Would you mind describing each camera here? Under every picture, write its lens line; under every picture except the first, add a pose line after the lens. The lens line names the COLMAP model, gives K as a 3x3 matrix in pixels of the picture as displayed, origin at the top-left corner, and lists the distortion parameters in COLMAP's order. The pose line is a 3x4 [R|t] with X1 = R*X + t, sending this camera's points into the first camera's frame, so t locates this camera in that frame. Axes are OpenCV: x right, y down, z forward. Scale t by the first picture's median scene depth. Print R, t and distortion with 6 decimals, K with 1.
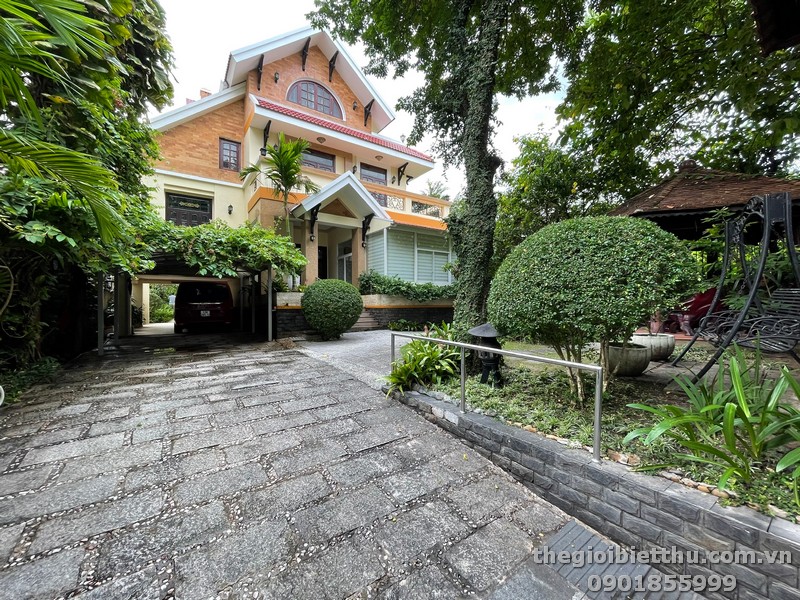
lens RADIAL K [[319.0, 0, 398.8], [0, 319.0, 303.2], [0, 0, 1]] dist [-0.019994, 0.000239]
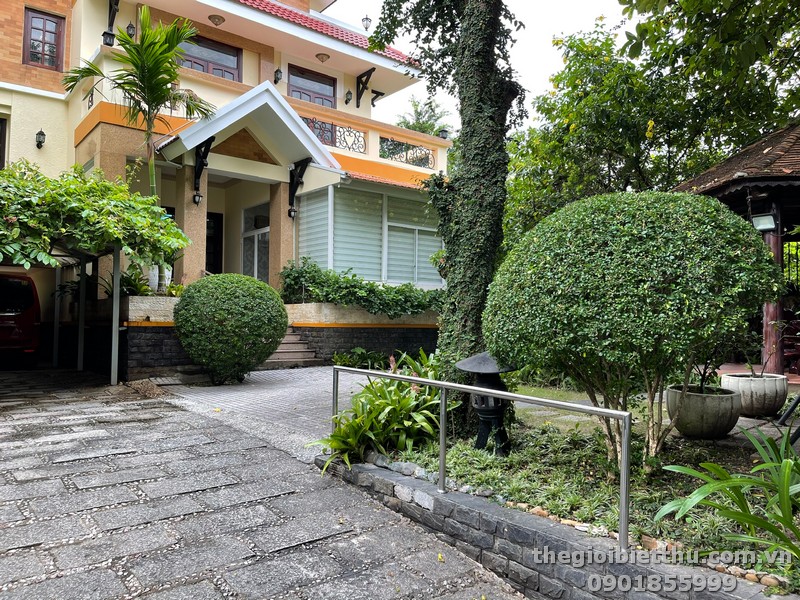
lens RADIAL K [[604.1, 0, 402.7], [0, 604.1, 301.0], [0, 0, 1]] dist [0.021979, -0.031776]
pose [[0.997108, 0.017990, 0.073842, 0.017696], [-0.015522, 0.999306, -0.033860, 0.004217], [-0.074400, 0.032616, 0.996695, -0.127672]]
